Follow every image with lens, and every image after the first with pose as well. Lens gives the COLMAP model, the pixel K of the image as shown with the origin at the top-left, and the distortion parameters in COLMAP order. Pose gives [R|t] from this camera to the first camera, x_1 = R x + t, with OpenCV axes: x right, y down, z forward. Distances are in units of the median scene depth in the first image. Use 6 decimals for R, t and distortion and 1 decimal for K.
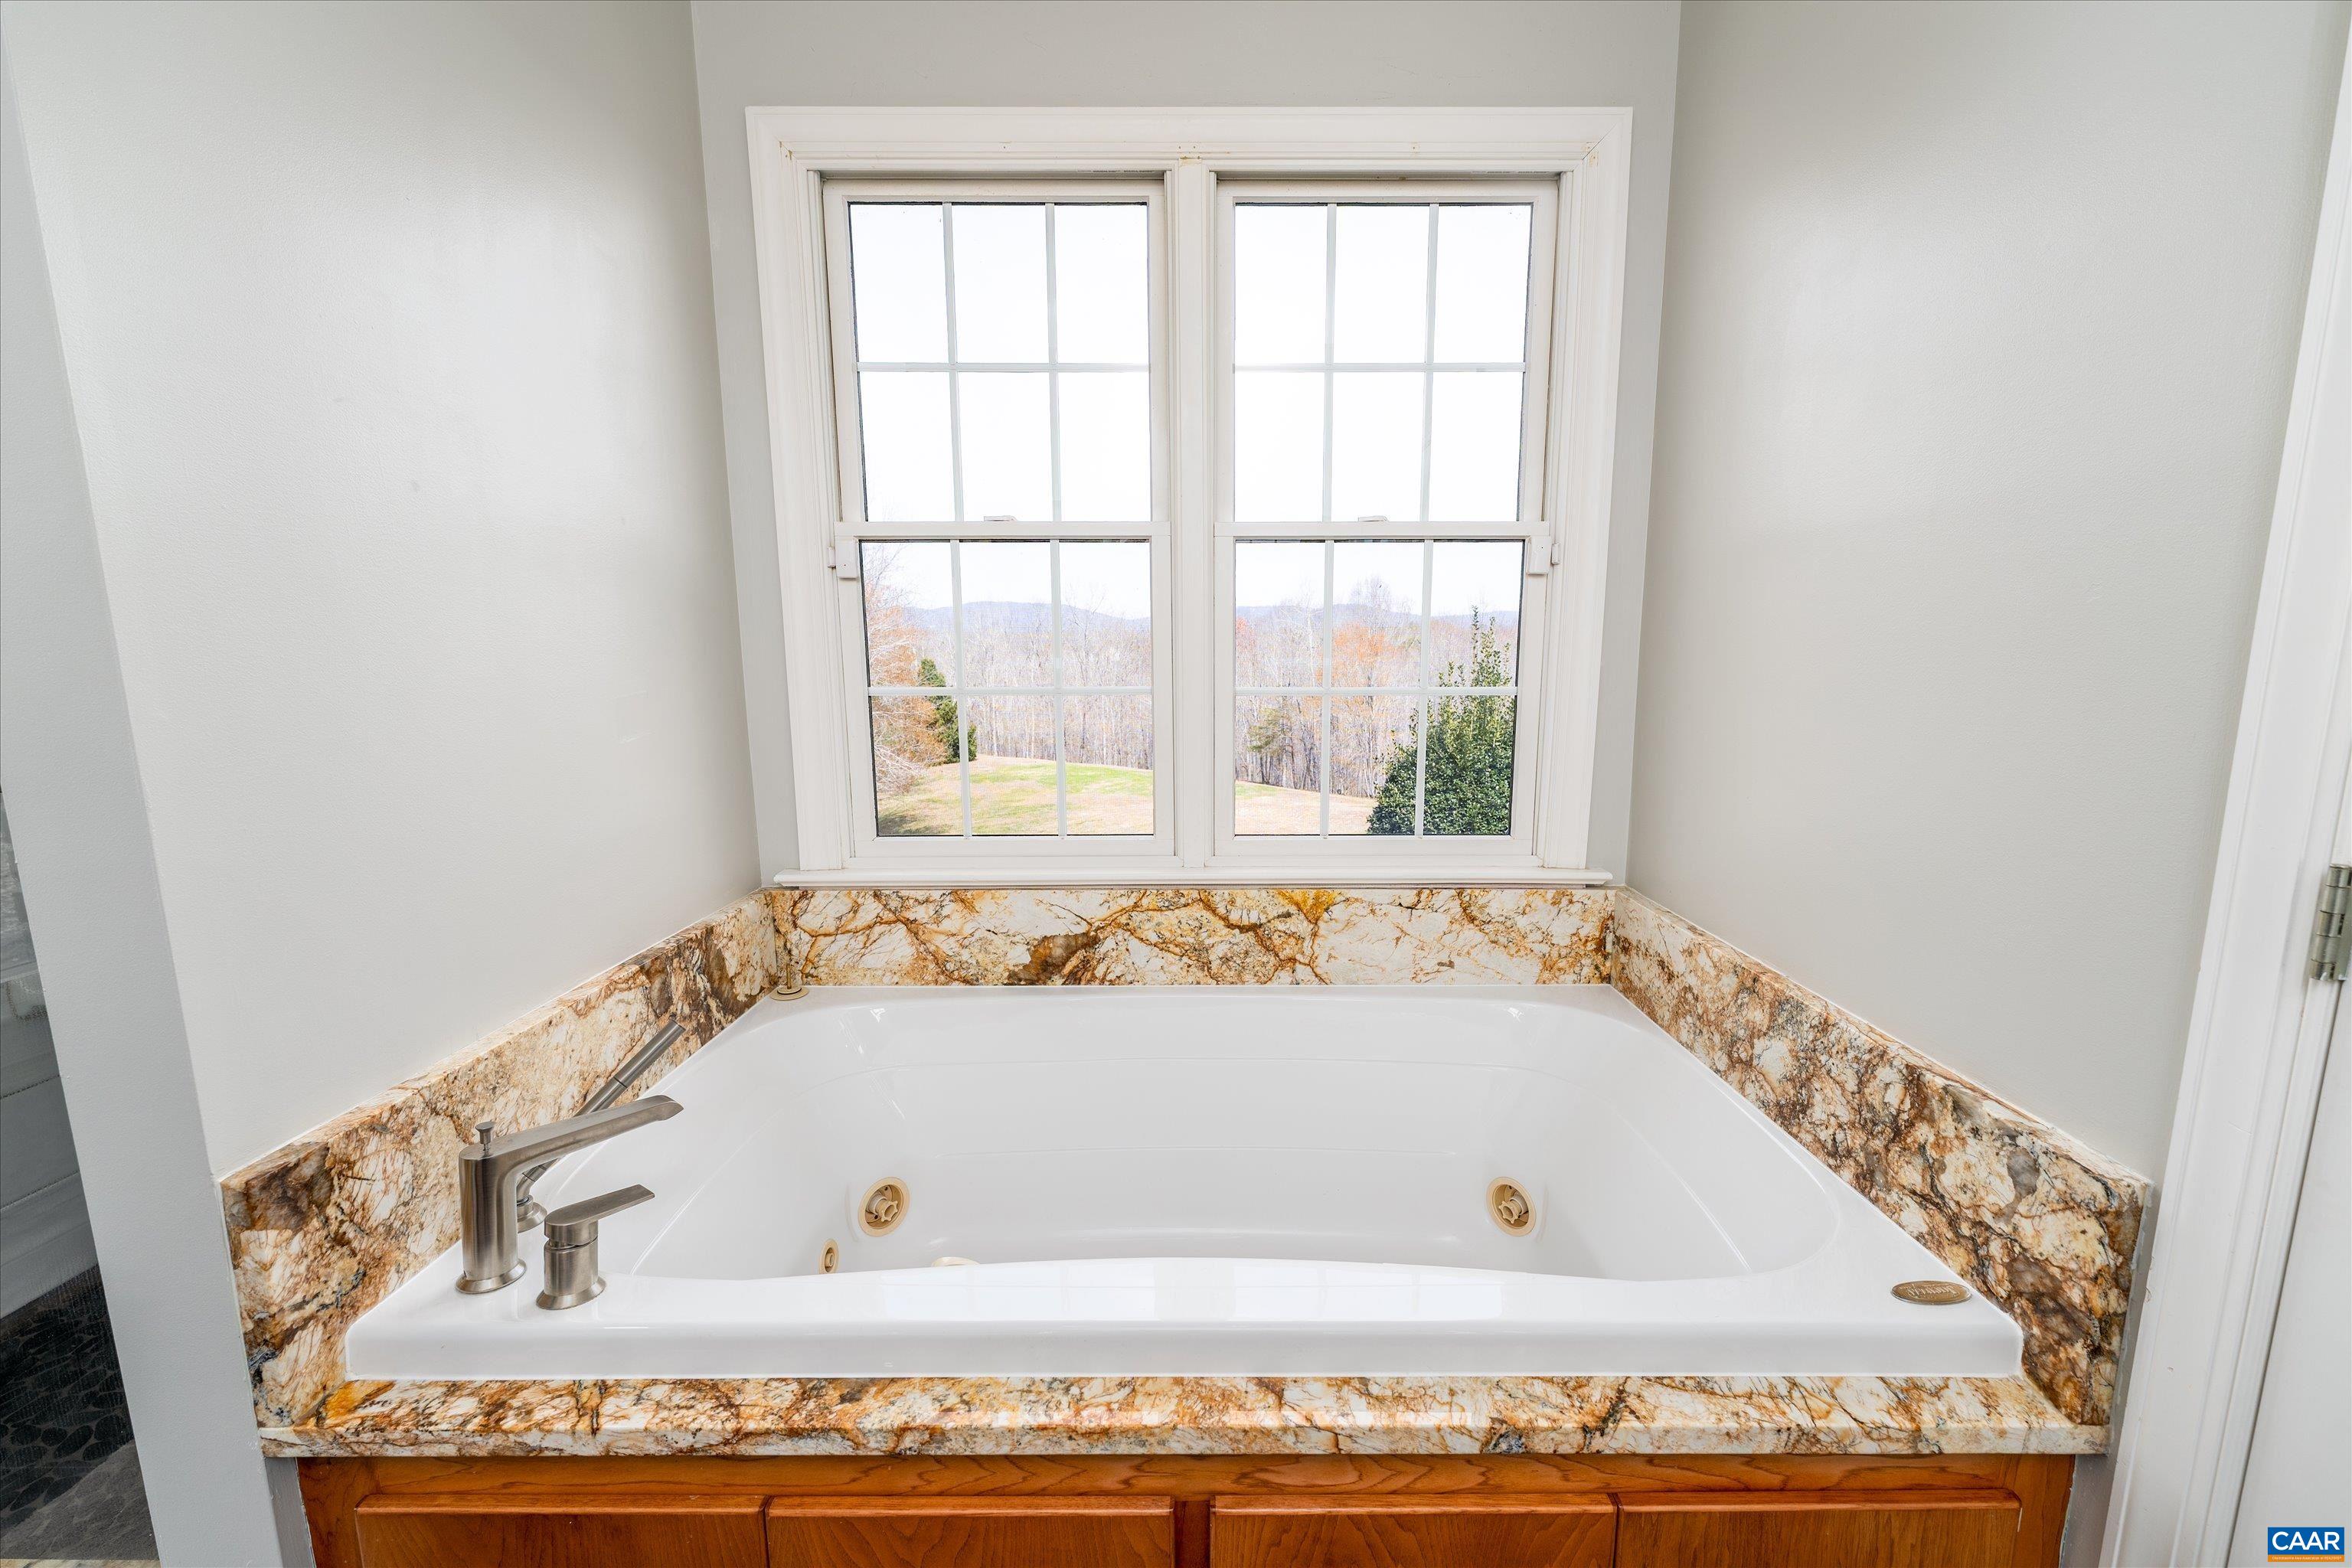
lens RADIAL K [[943.1, 0, 1173.7], [0, 943.1, 792.0], [0, 0, 1]] dist [-0.001771, -0.000143]
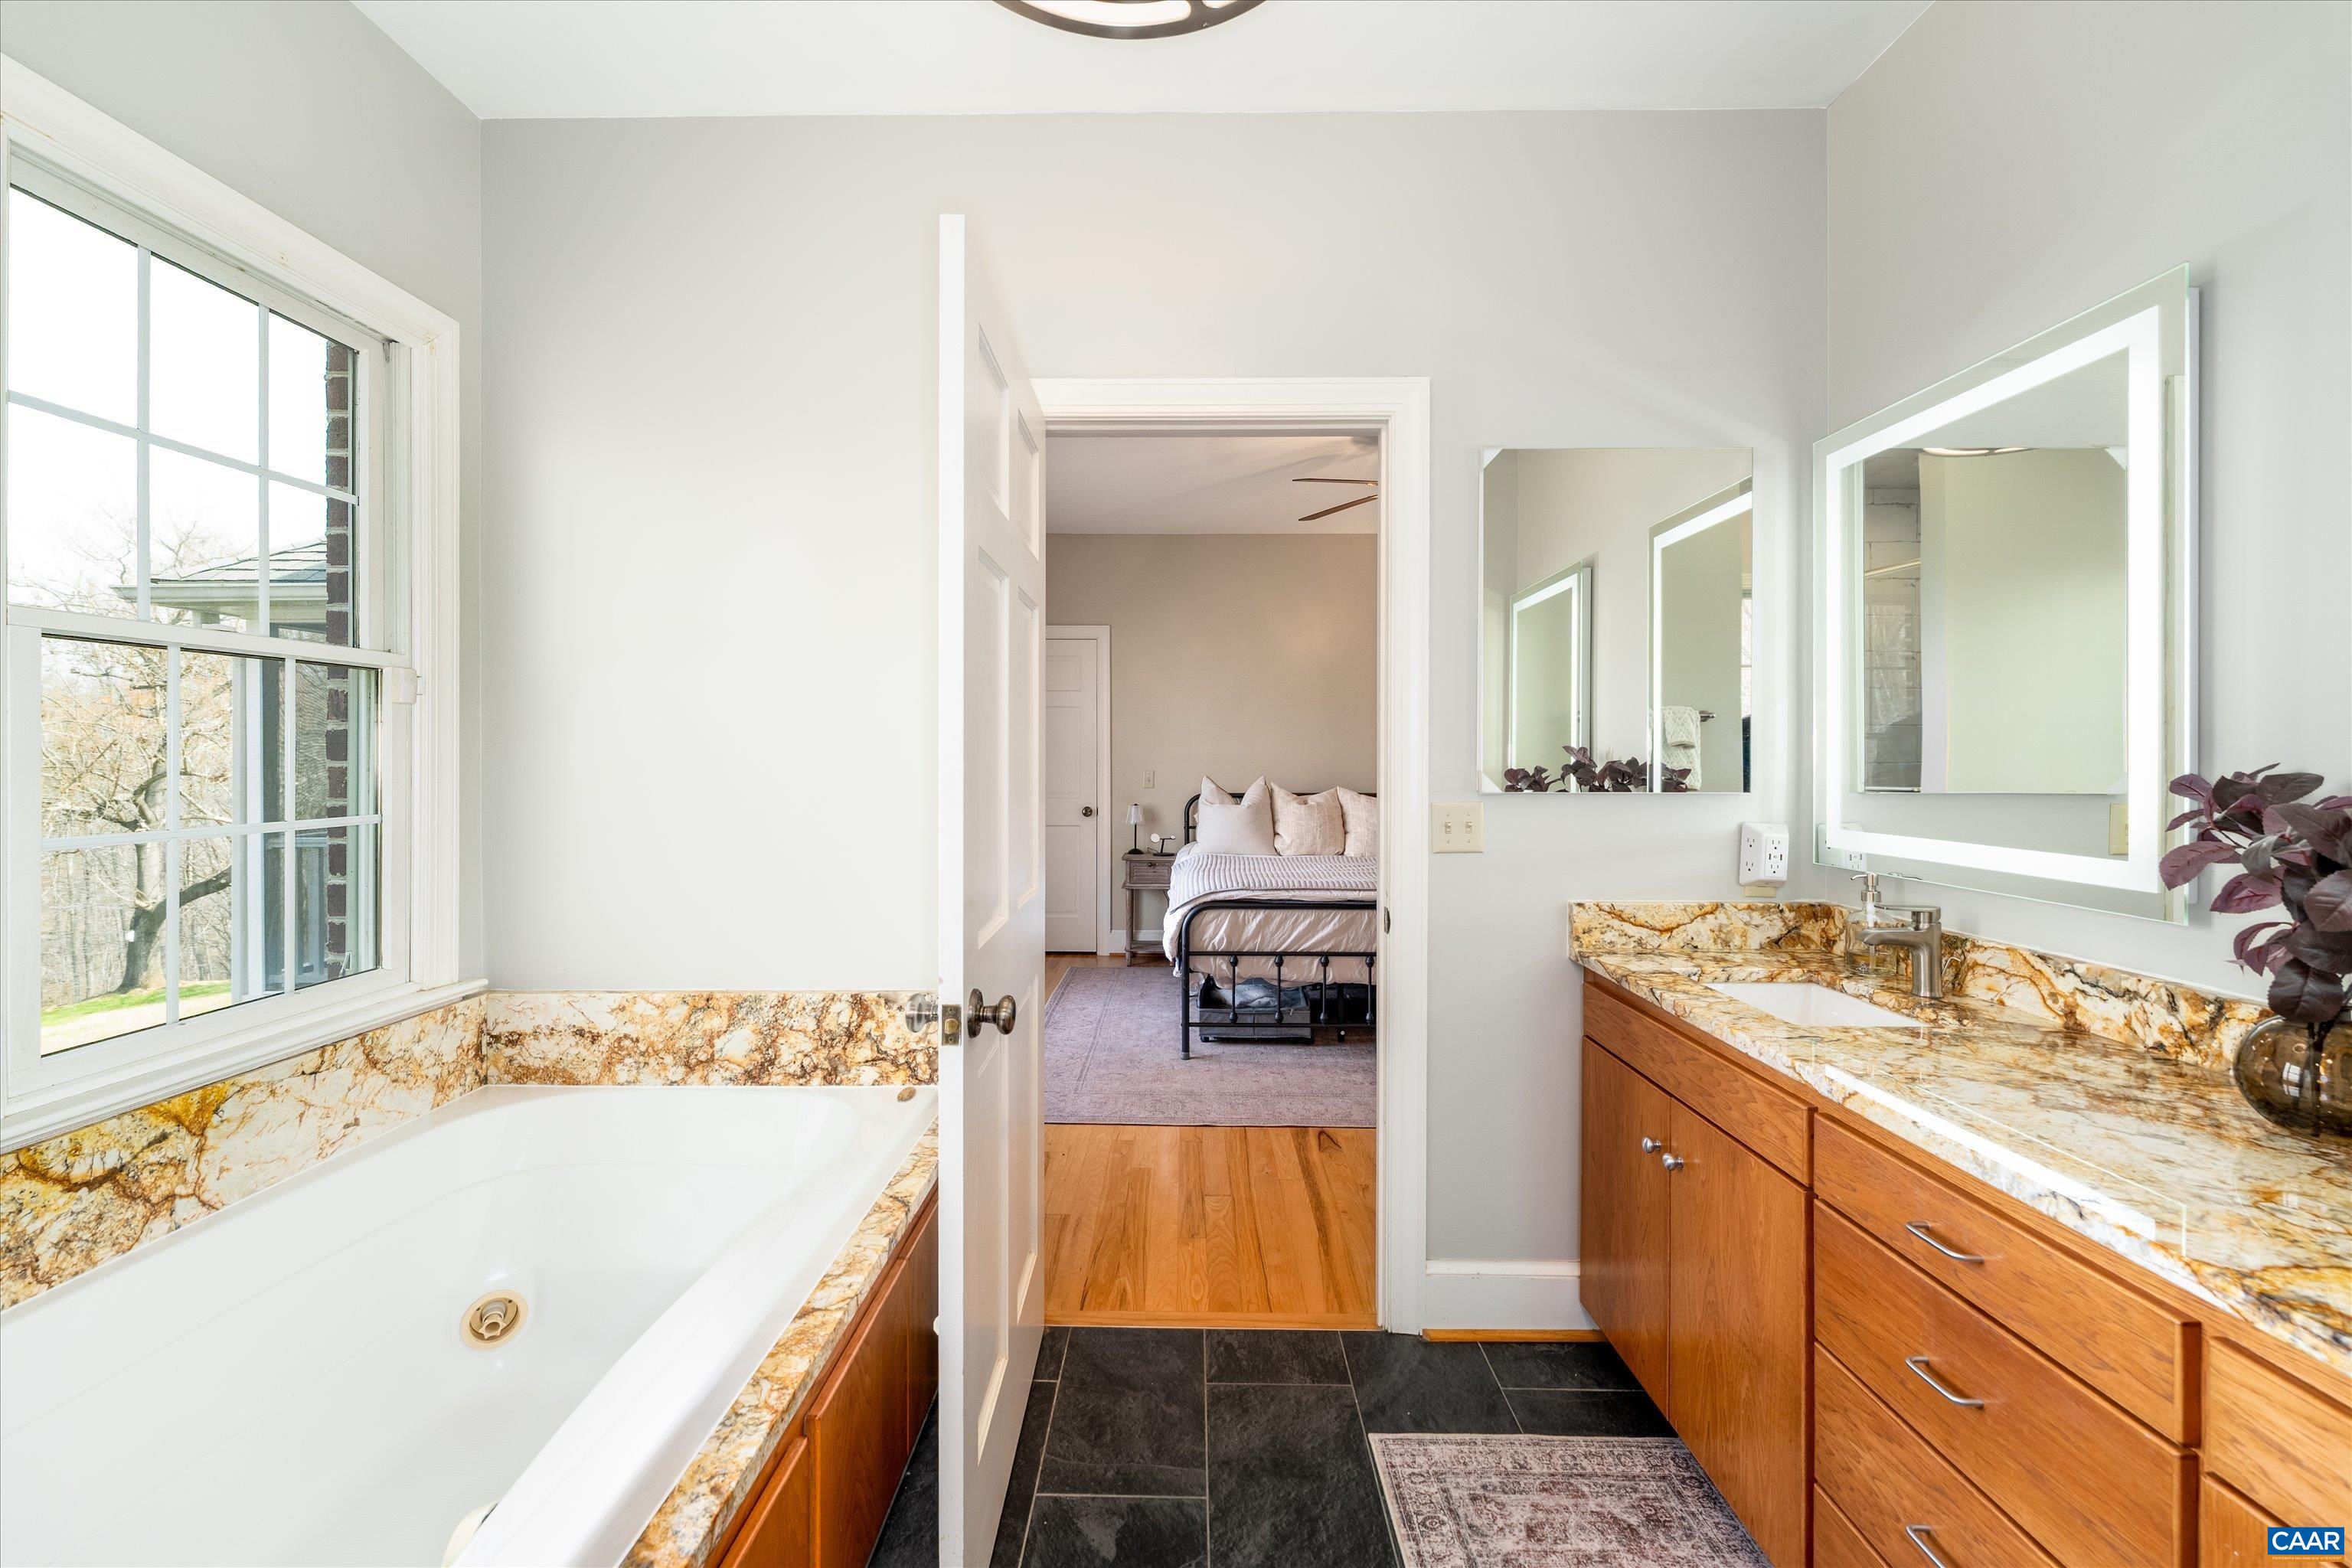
lens RADIAL K [[943.1, 0, 1173.3], [0, 943.1, 767.3], [0, 0, 1]] dist [-0.001771, -0.000143]
pose [[0.023654, -0.011158, 0.999658, -0.597253], [0.158712, 0.987298, 0.007265, -0.036236], [-0.987042, 0.158485, 0.025124, 0.152095]]
